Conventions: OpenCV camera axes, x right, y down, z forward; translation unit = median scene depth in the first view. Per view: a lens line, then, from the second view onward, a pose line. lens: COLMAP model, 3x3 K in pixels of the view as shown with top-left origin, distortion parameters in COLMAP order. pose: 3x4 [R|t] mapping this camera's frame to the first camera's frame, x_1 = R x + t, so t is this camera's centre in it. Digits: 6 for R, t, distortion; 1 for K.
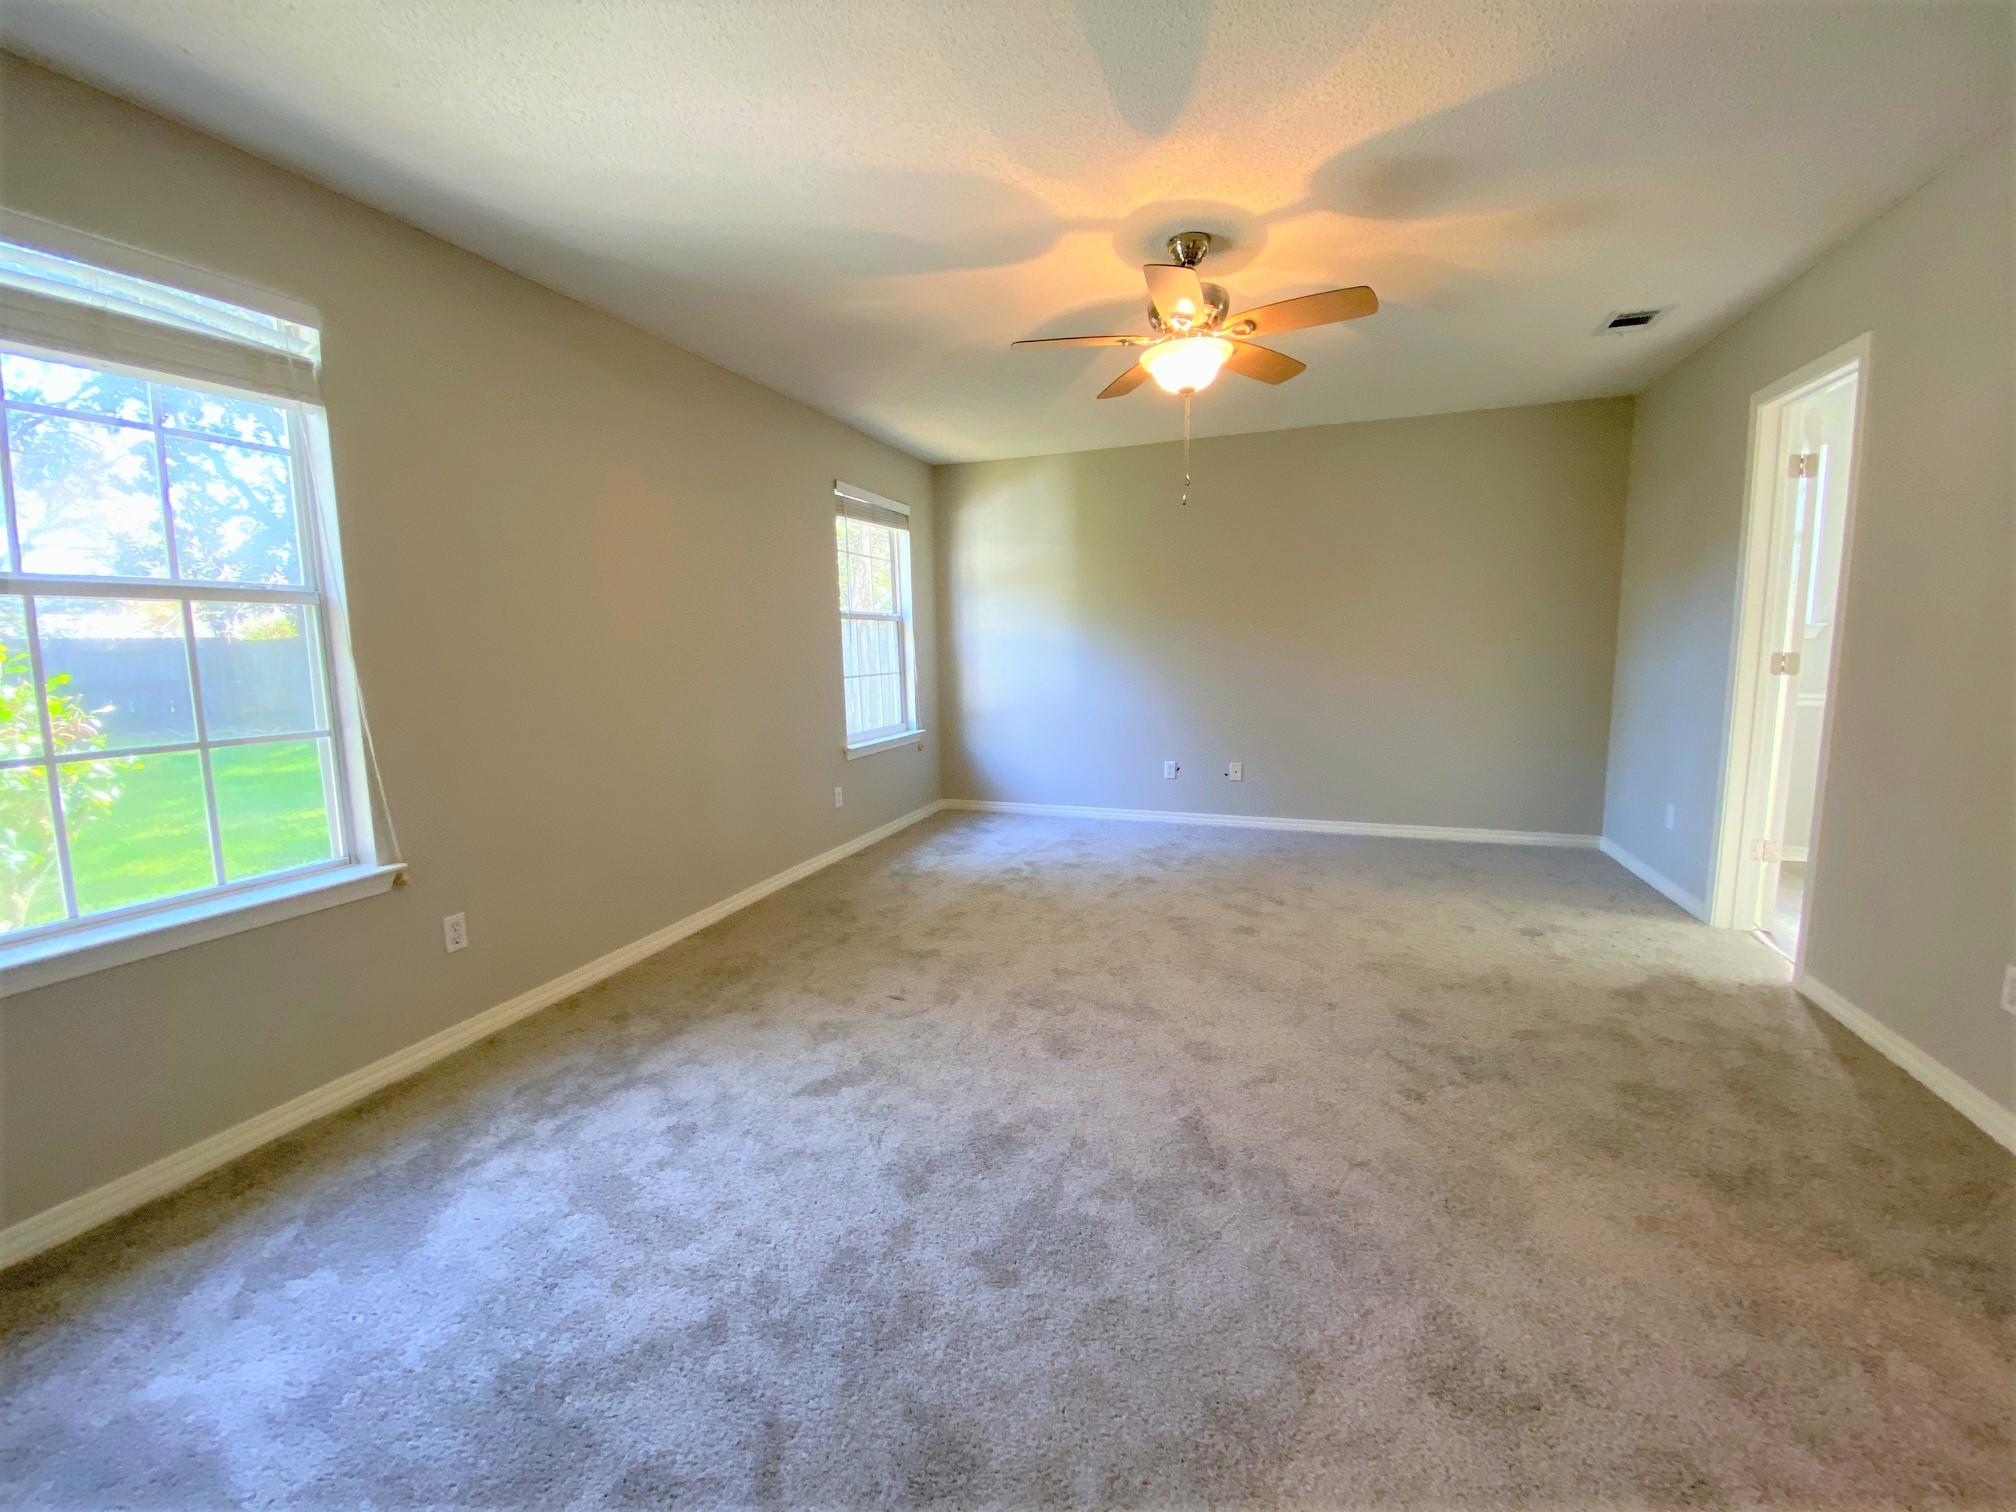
lens RADIAL K [[821.9, 0, 1005.4], [0, 821.9, 749.6], [0, 0, 1]] dist [0.029661, -0.023737]
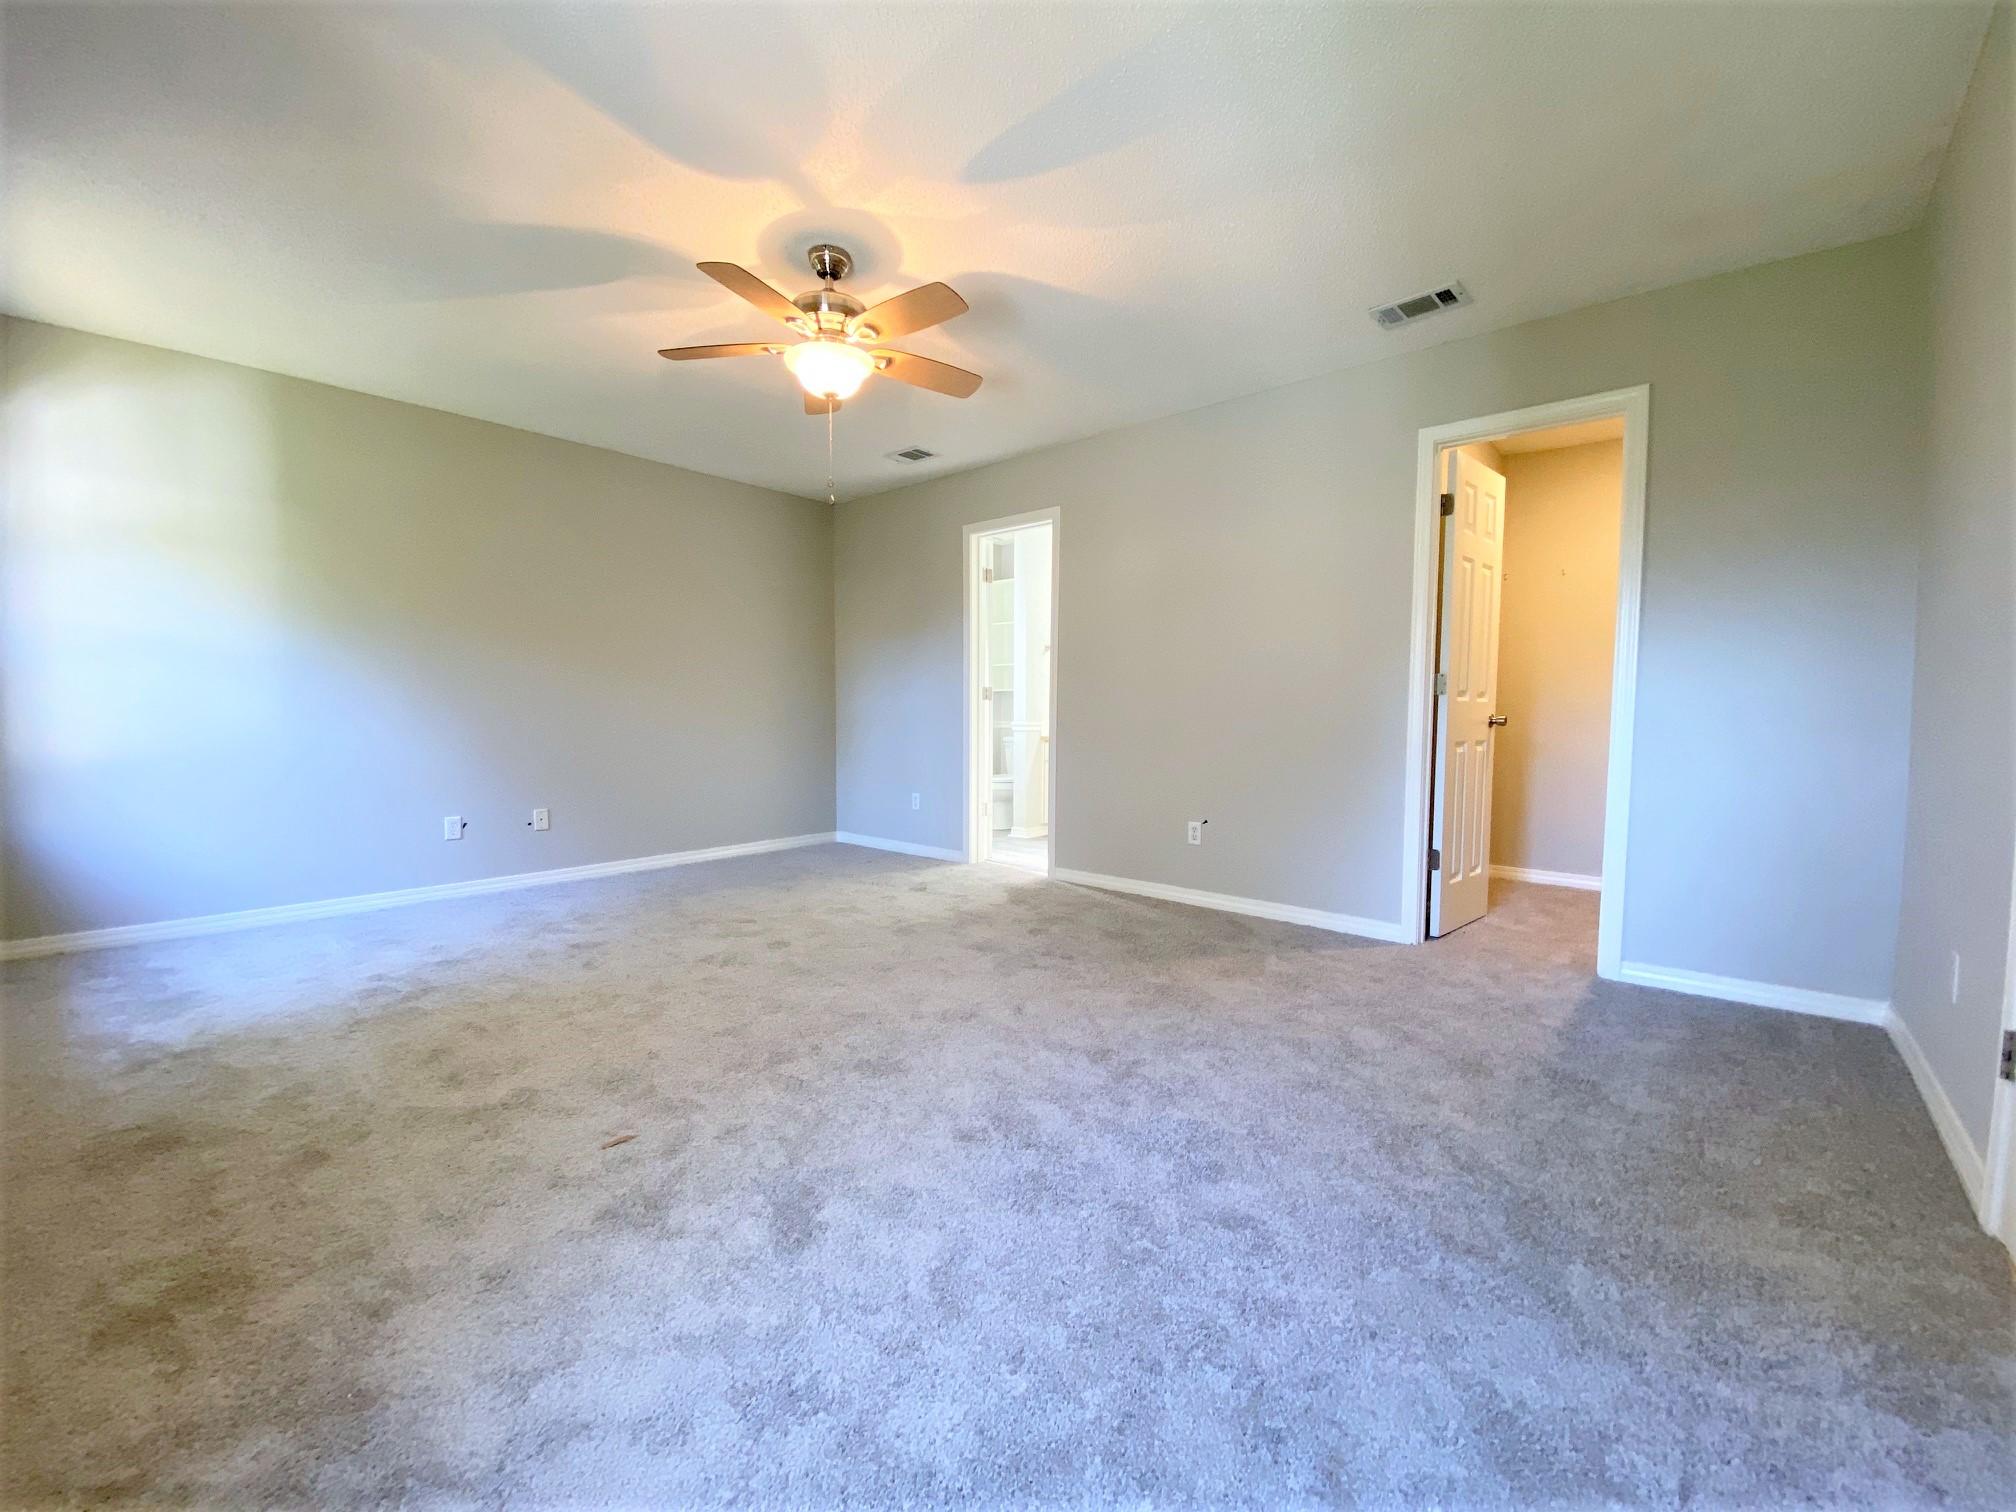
lens RADIAL K [[821.9, 0, 1005.4], [0, 821.9, 749.6], [0, 0, 1]] dist [0.029661, -0.023737]
pose [[0.346939, -0.027357, 0.937489, -0.557732], [0.112607, 0.993559, -0.012679, 0.032637], [-0.931103, 0.109967, 0.347785, 0.403644]]
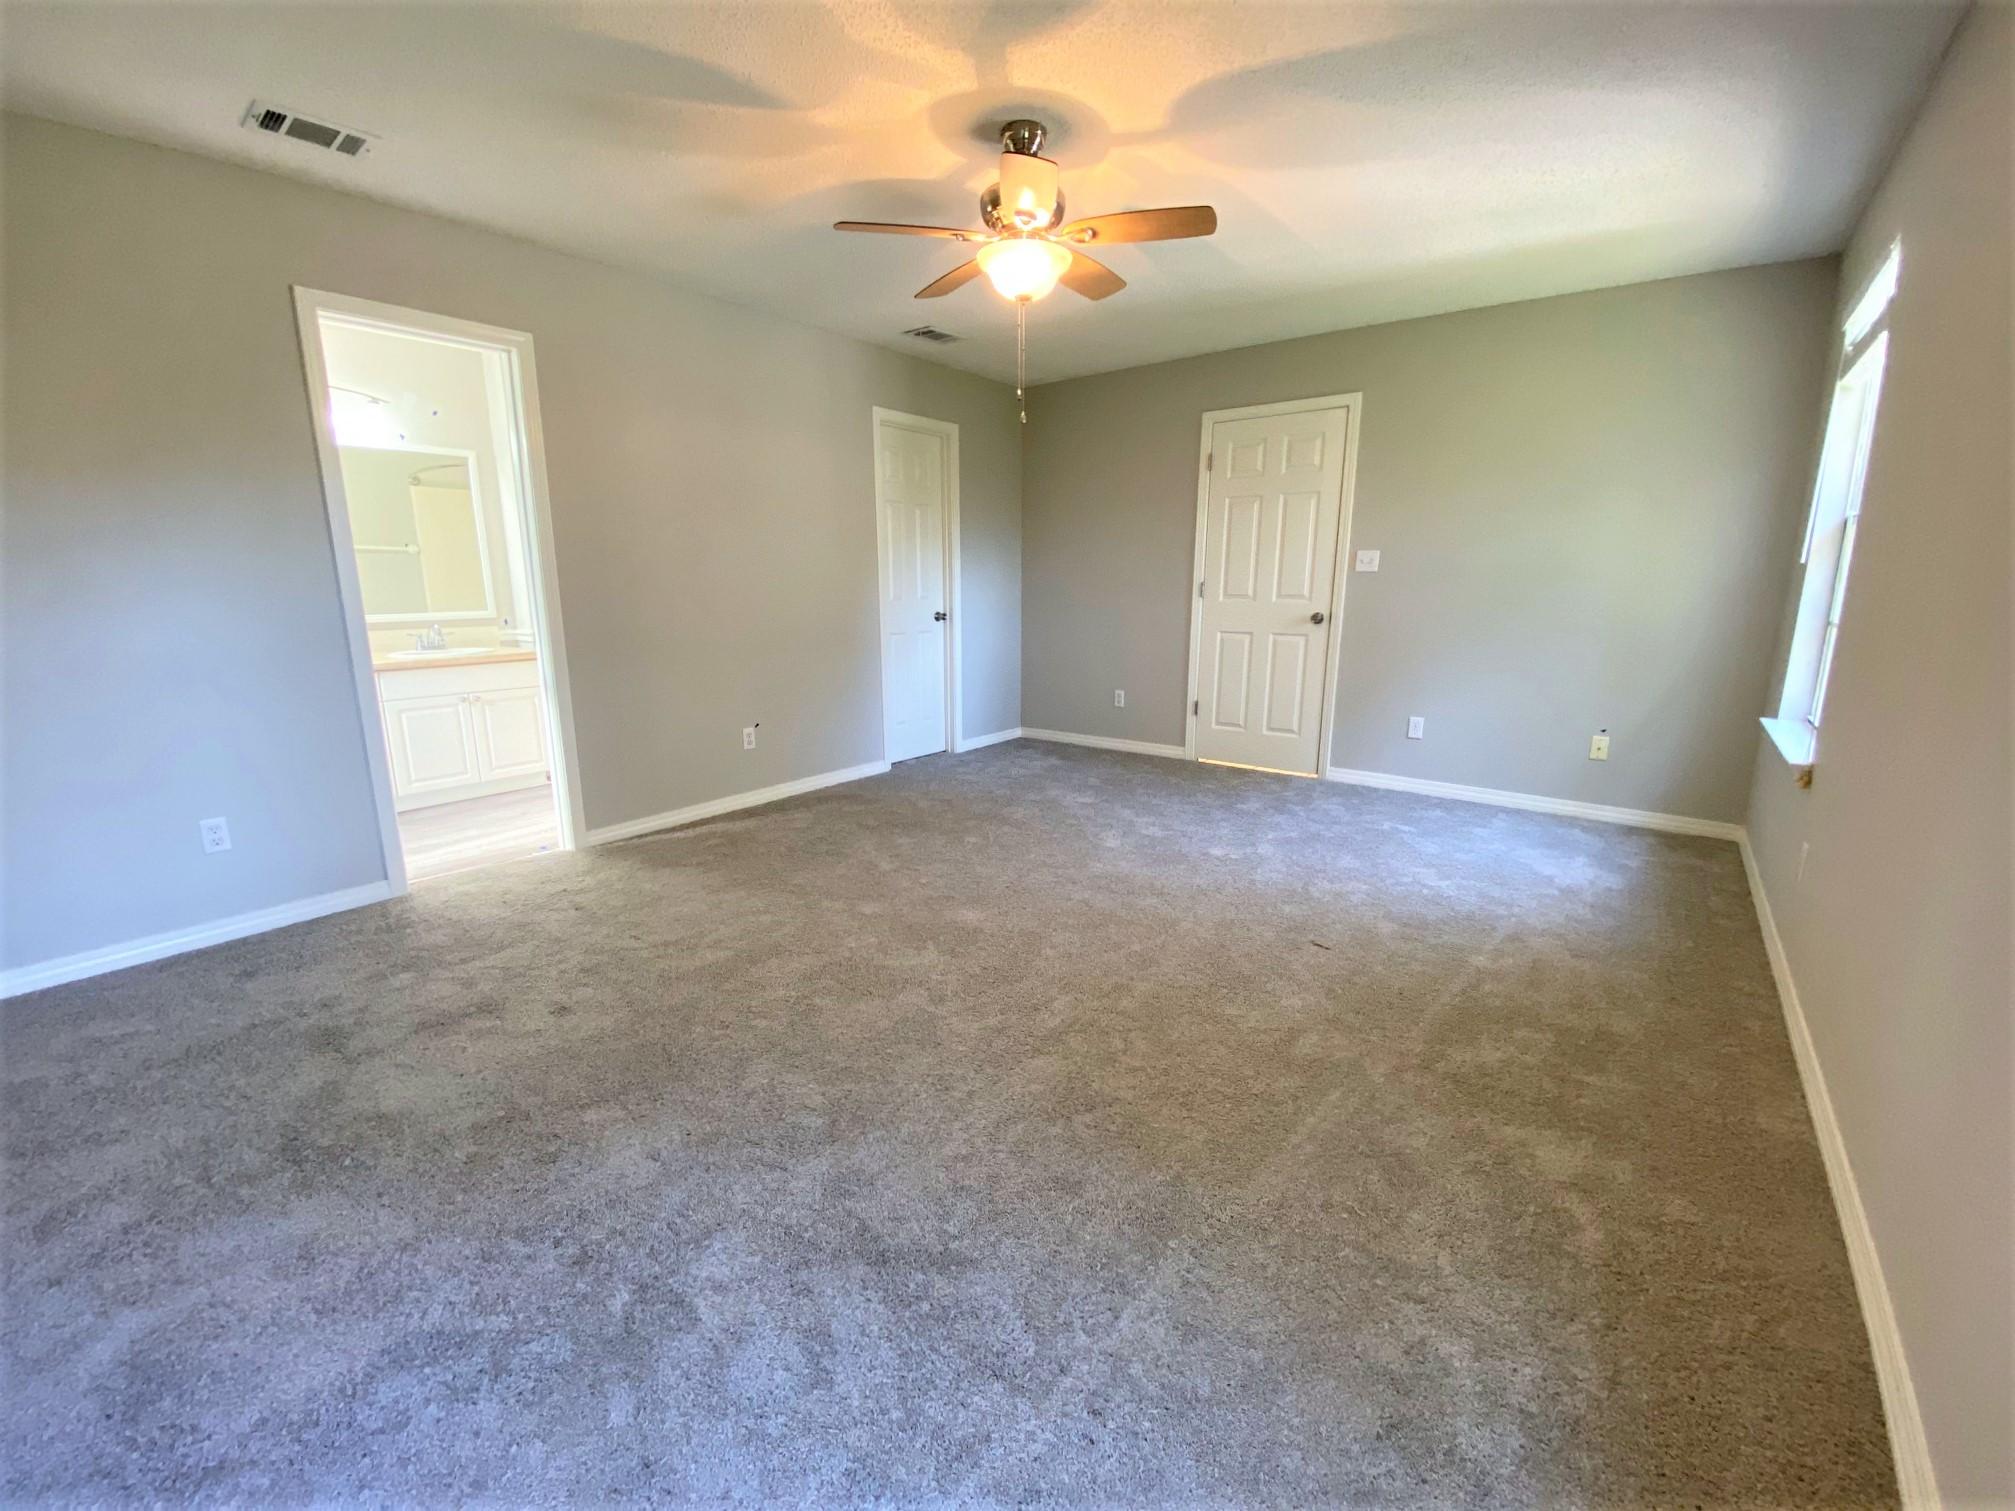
lens RADIAL K [[821.5, 0, 1004.9], [0, 821.5, 749.1], [0, 0, 1]] dist [0.029661, -0.023737]
pose [[-0.957202, -0.044880, 0.285921, -0.041910], [0.052382, 0.944725, 0.323652, -0.211222], [-0.284642, 0.324777, -0.901942, 1.662044]]
